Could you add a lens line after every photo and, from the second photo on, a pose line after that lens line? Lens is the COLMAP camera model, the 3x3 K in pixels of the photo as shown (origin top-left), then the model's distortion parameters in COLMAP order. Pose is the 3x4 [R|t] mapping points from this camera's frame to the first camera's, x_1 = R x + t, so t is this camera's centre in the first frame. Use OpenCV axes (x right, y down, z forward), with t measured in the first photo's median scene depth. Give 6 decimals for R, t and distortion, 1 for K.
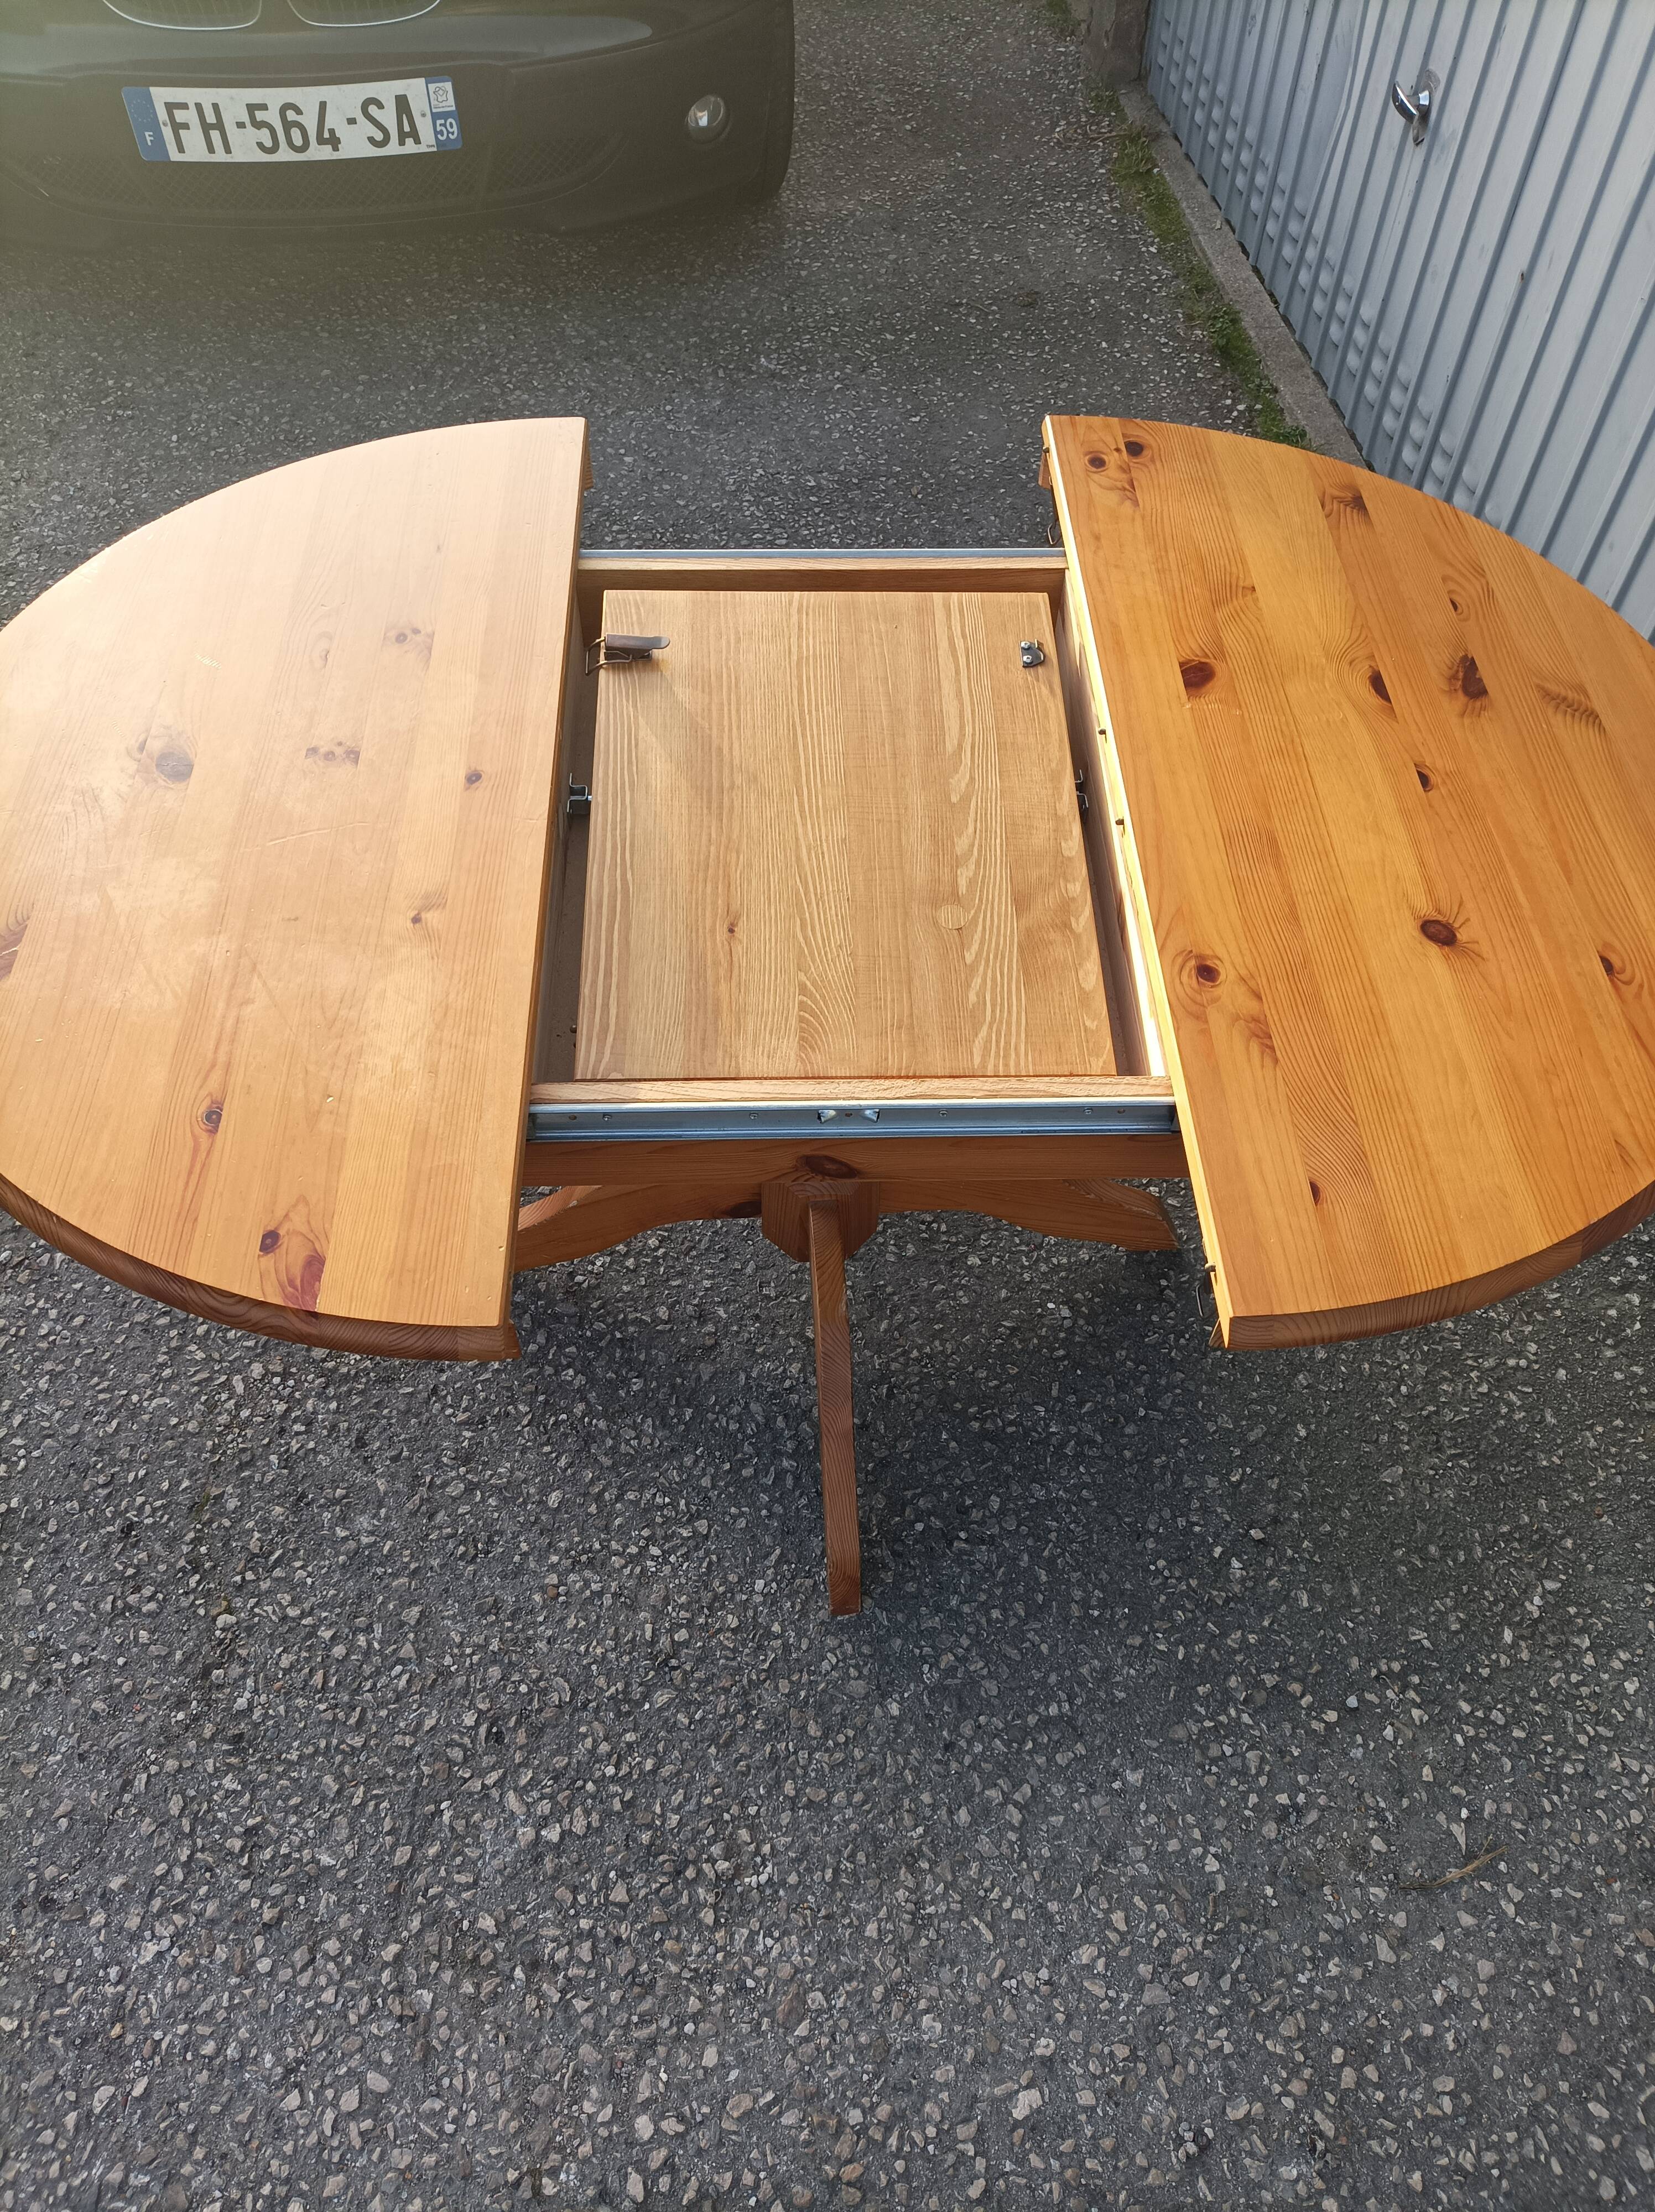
lens RADIAL K [[1632.2, 0, 837.8], [0, 1632.2, 1111.5], [0, 0, 1]] dist [0.026652, -0.015796]
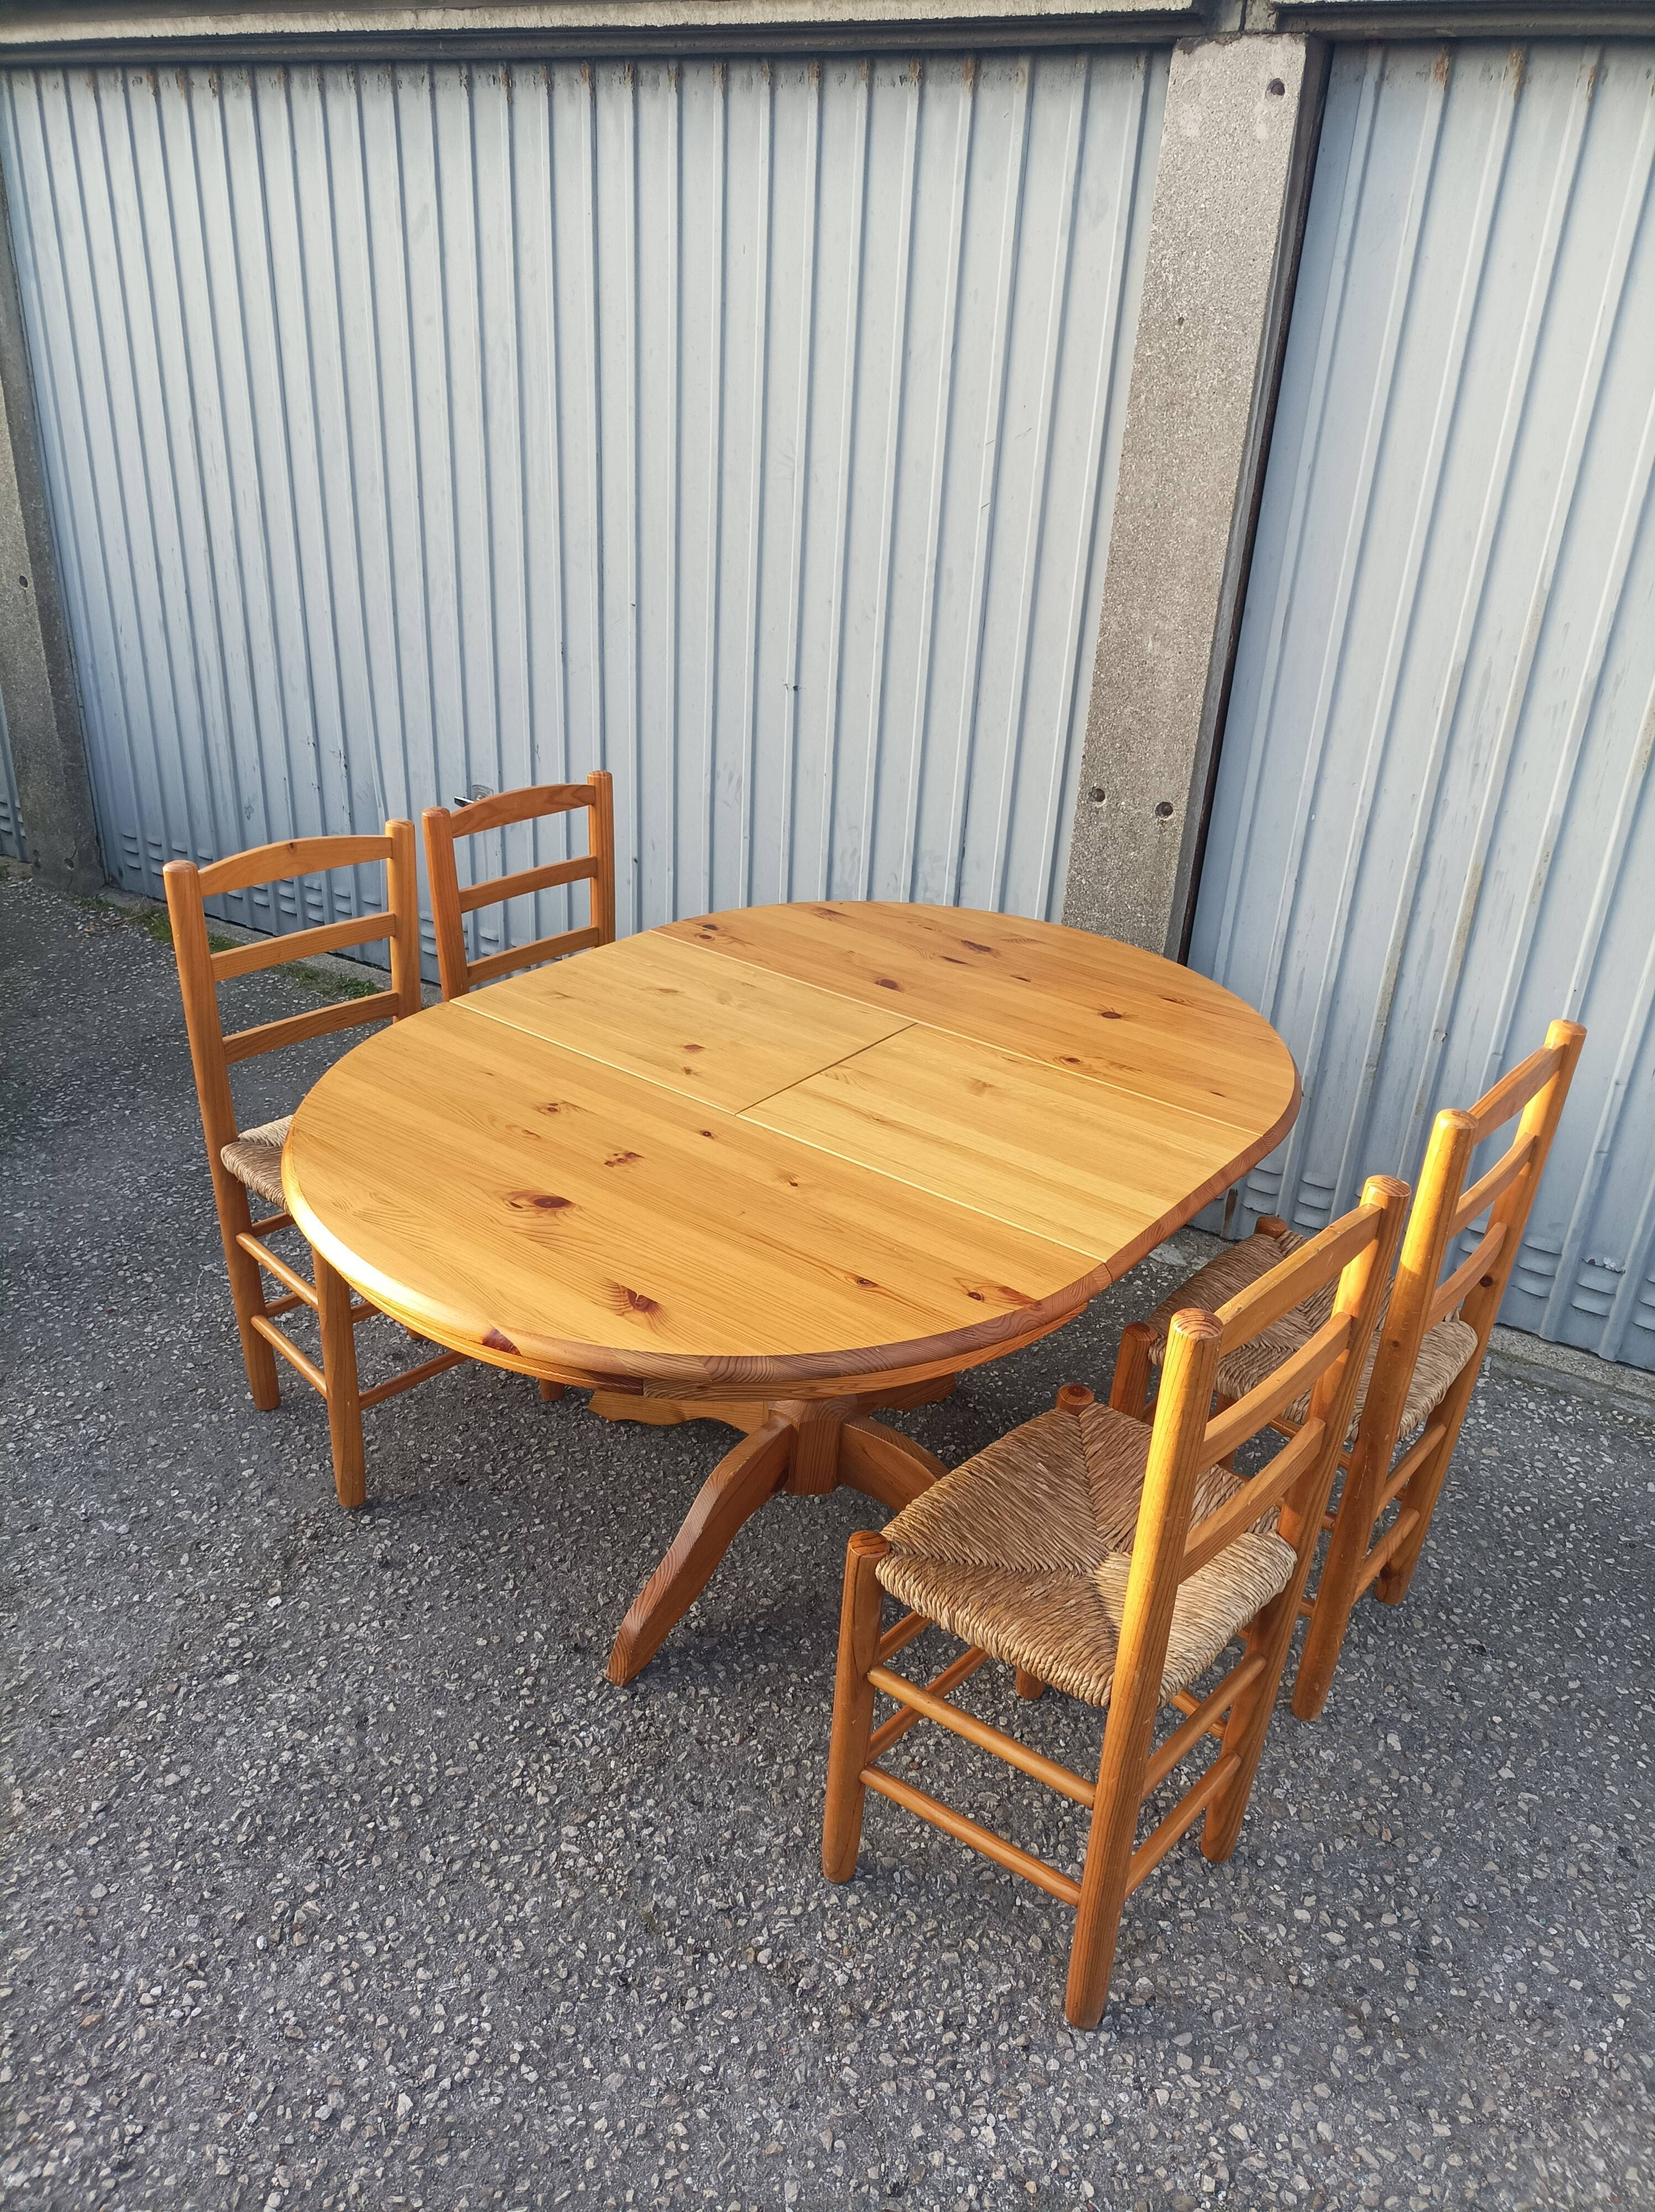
lens RADIAL K [[1632.2, 0, 833.3], [0, 1632.2, 1118.1], [0, 0, 1]] dist [0.026652, -0.015796]
pose [[0.627170, -0.333039, 0.704090, -0.991259], [0.595784, 0.787400, -0.158250, 0.074257], [-0.501697, 0.518735, 0.692252, -0.080086]]
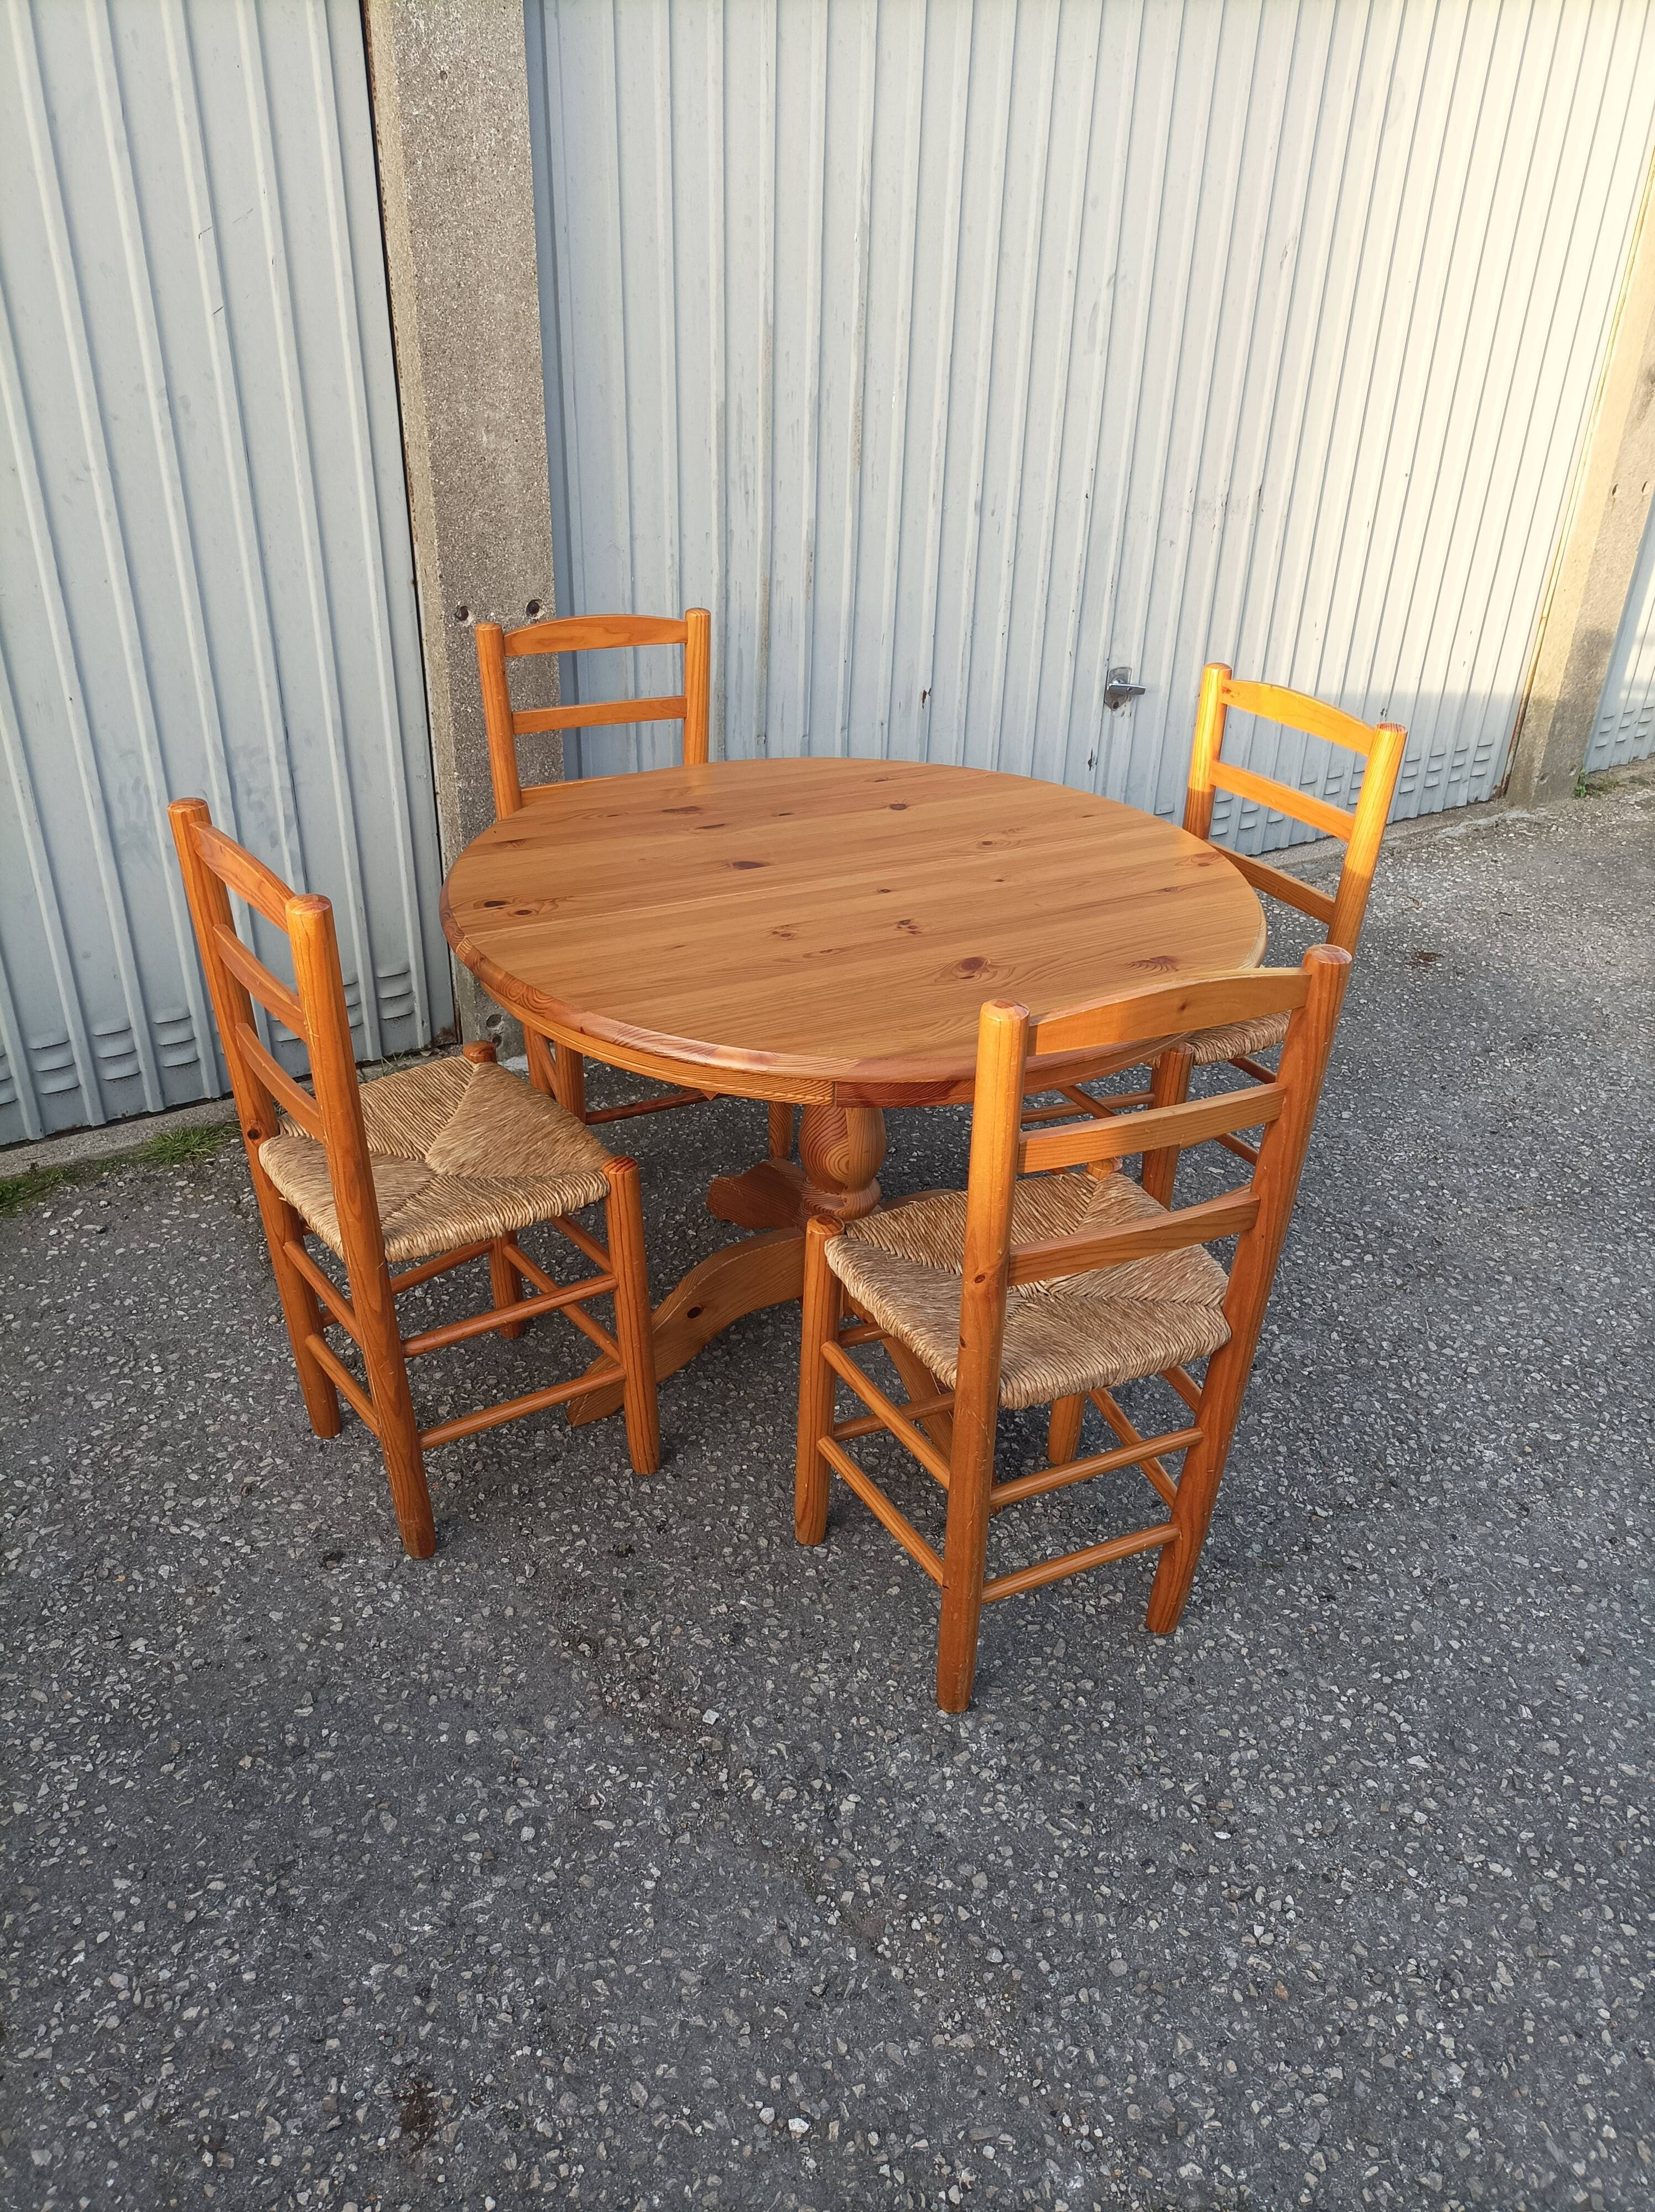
lens RADIAL K [[1632.2, 0, 830.6], [0, 1632.2, 1113.3], [0, 0, 1]] dist [0.026652, -0.015796]
pose [[-0.424742, -0.472178, 0.772426, -1.144535], [0.700568, 0.368982, 0.610784, -0.952911], [-0.573410, 0.800562, 0.174071, 0.786339]]
